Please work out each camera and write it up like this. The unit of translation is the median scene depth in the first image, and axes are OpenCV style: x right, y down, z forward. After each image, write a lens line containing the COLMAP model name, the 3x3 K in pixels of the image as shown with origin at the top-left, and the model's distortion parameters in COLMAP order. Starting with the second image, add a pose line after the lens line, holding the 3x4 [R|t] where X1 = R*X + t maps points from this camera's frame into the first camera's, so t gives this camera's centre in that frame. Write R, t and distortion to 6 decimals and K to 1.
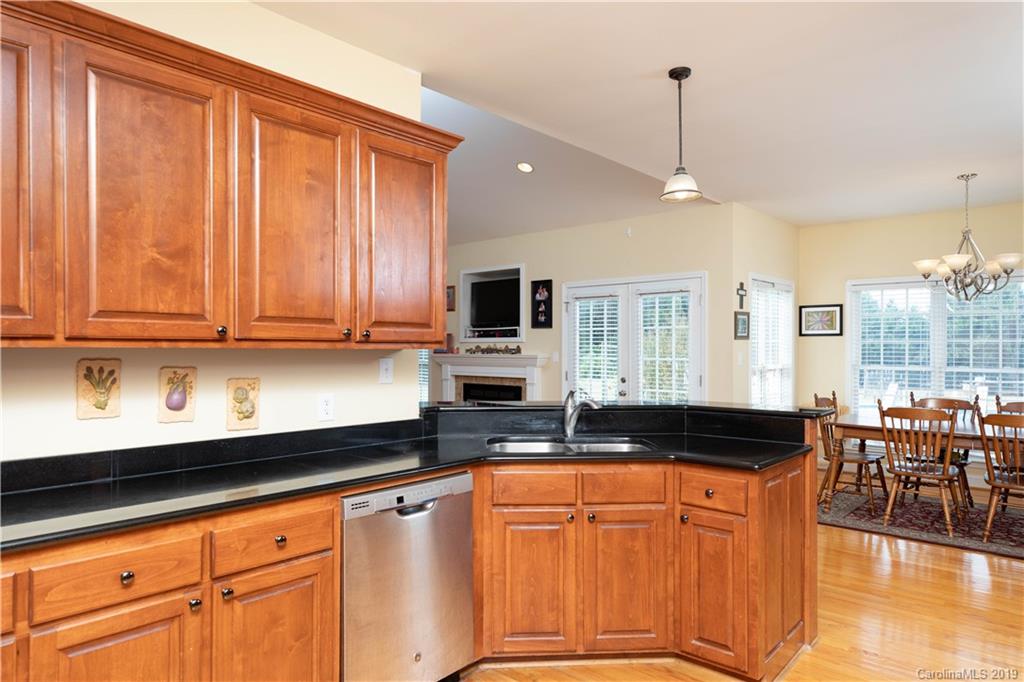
lens RADIAL K [[629.5, 0, 509.8], [0, 629.5, 343.0], [0, 0, 1]] dist [0.004455, 0.000527]
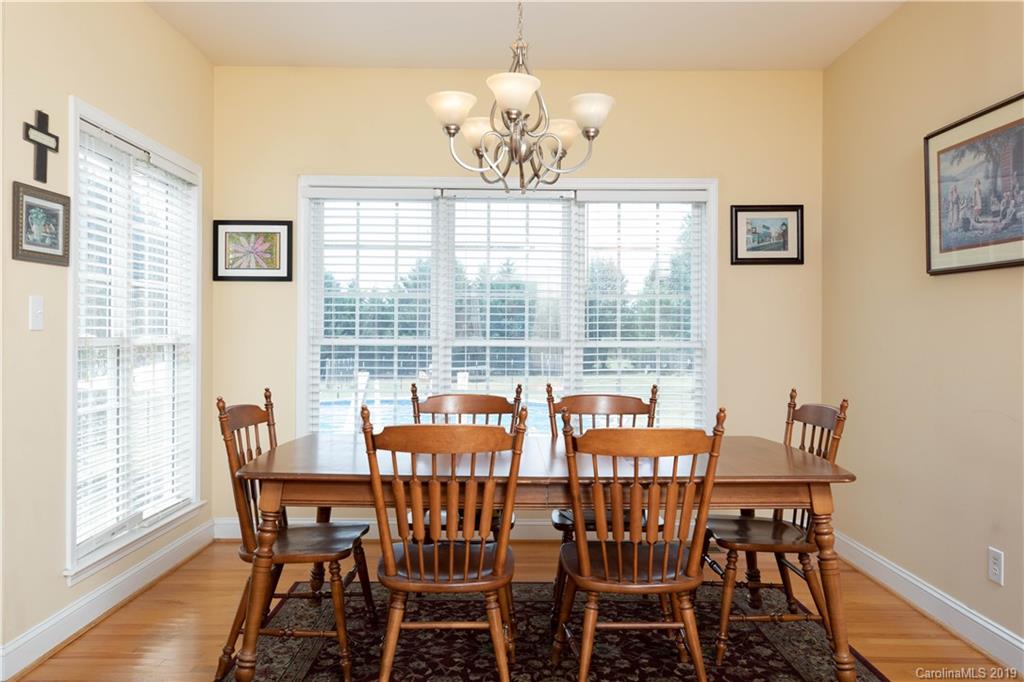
lens RADIAL K [[767.8, 0, 512.0], [0, 767.8, 341.0], [0, 0, 1]] dist [-0.003606, 0.004090]
pose [[0.731471, -0.001449, 0.681871, 0.516615], [-0.008452, 0.999902, 0.011192, 0.067387], [-0.681820, -0.013950, 0.731387, 0.930118]]
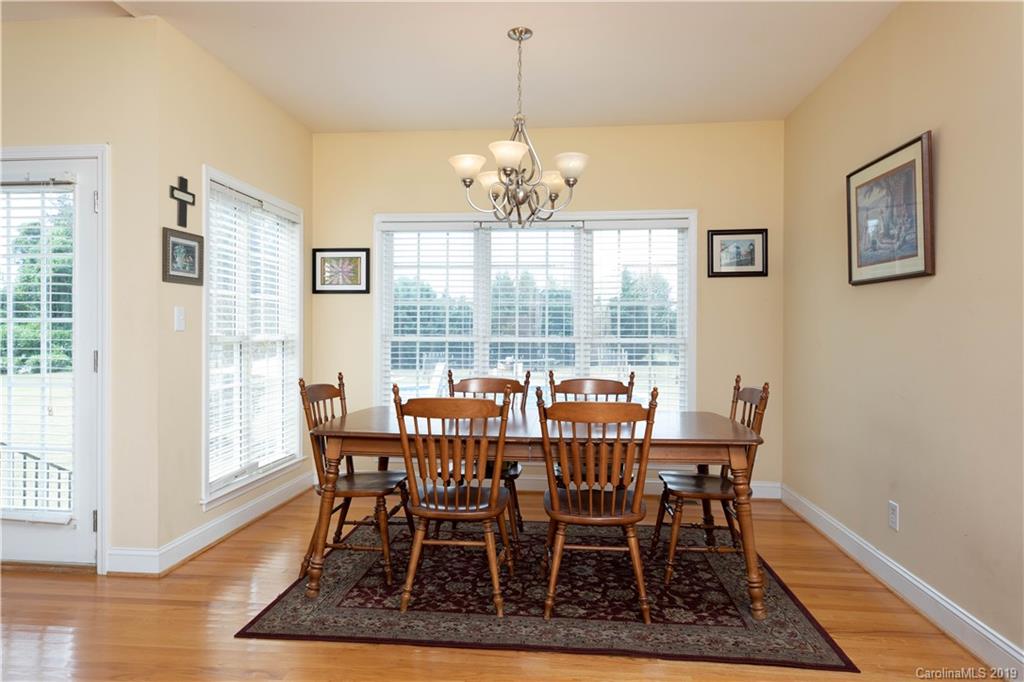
lens RADIAL K [[629.5, 0, 509.8], [0, 629.5, 343.0], [0, 0, 1]] dist [0.004455, 0.000527]
pose [[0.799736, -0.006757, 0.600314, 0.530237], [-0.006227, 0.999790, 0.019549, 0.065771], [-0.600320, -0.019372, 0.799525, 0.790163]]
